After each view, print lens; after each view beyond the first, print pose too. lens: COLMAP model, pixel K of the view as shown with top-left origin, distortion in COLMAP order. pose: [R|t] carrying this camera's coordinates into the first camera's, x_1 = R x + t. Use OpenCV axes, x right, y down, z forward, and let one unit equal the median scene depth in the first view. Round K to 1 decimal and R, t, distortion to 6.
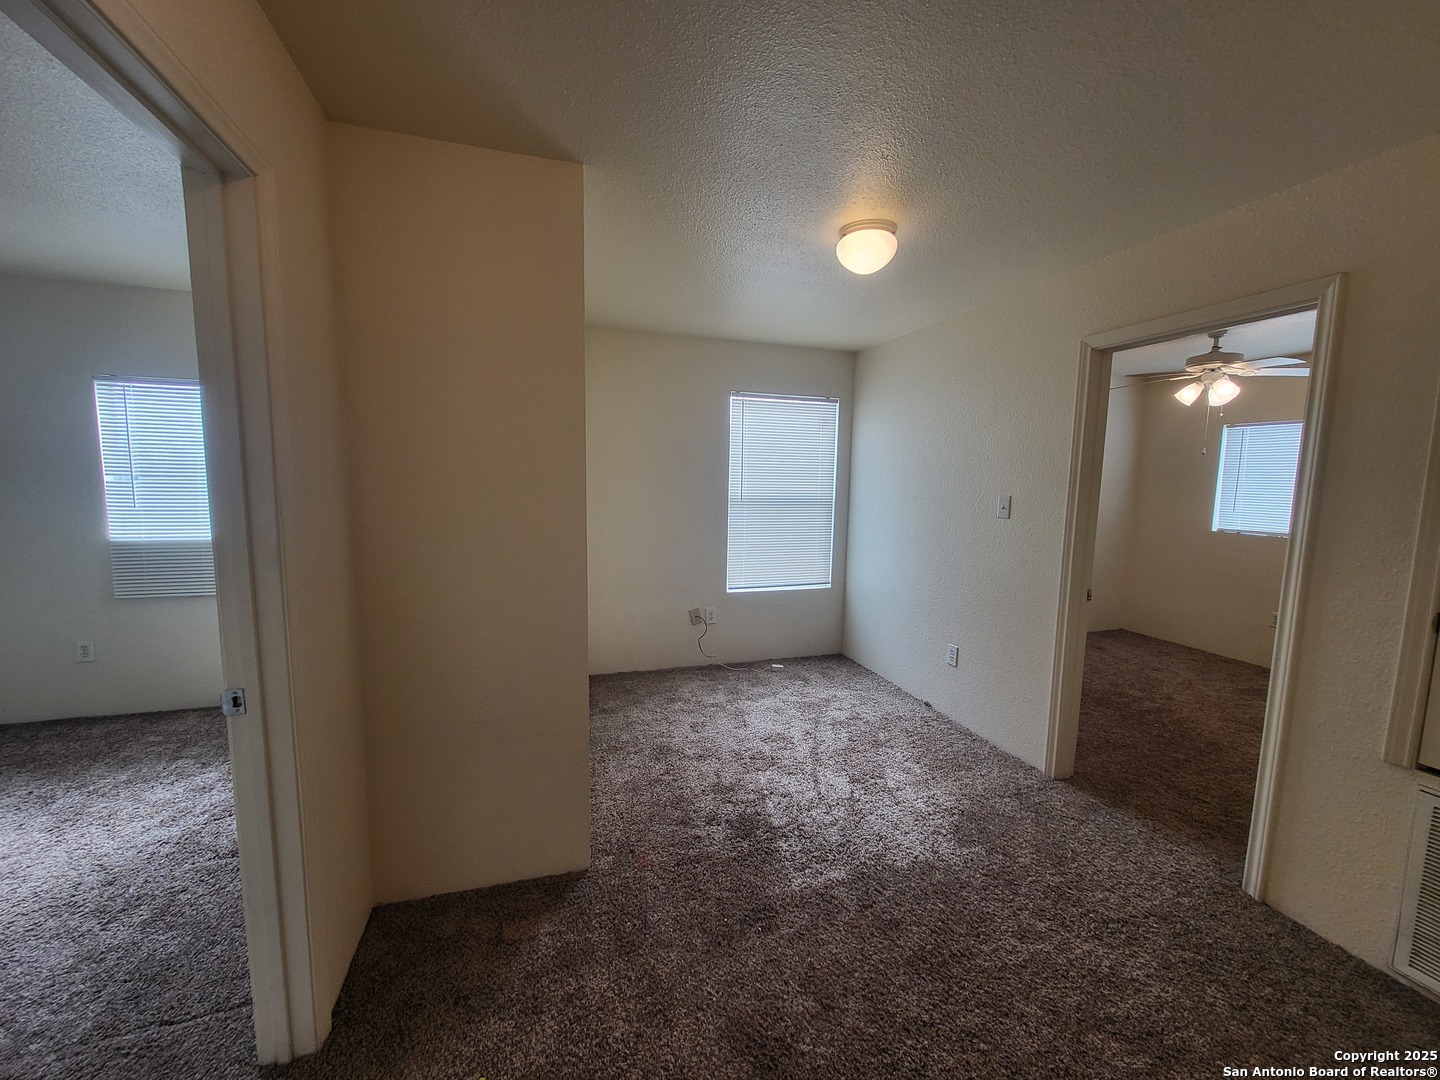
lens RADIAL K [[560.7, 0, 720.1], [0, 560.7, 541.9], [0, 0, 1]] dist [0.000110, -0.001065]
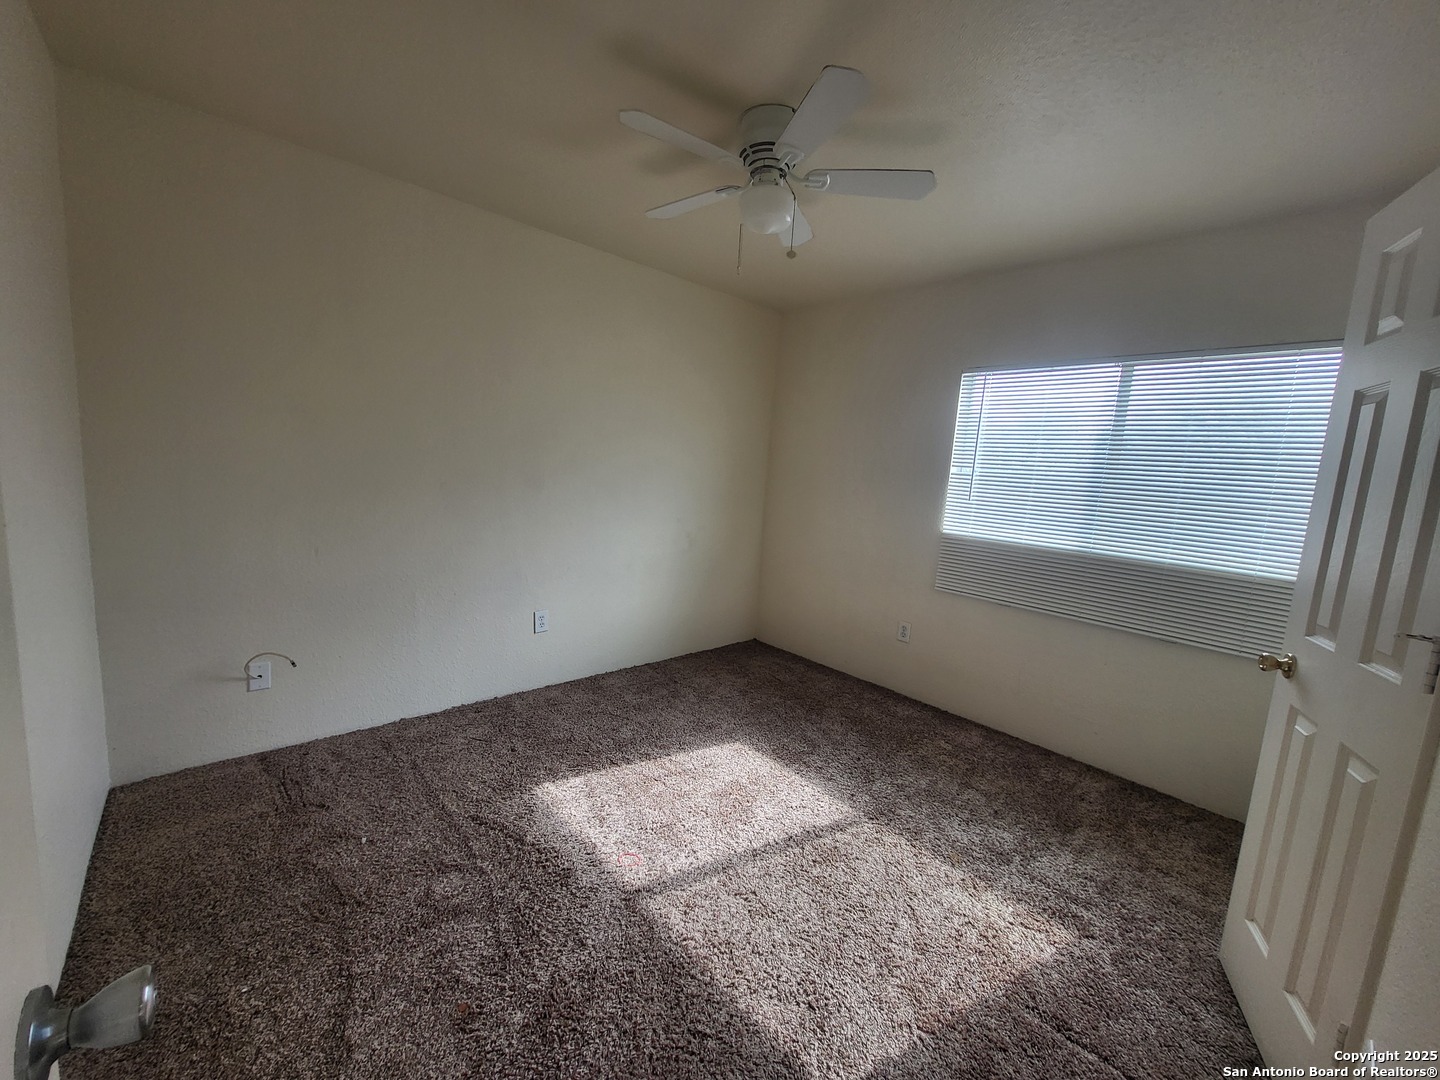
lens RADIAL K [[560.7, 0, 717.3], [0, 560.7, 536.9], [0, 0, 1]] dist [0.000110, -0.001065]
pose [[0.428273, 0.125899, -0.894836, -0.371108], [-0.157354, 0.985508, 0.063346, 0.006465], [0.889844, 0.113677, 0.441877, 0.200469]]
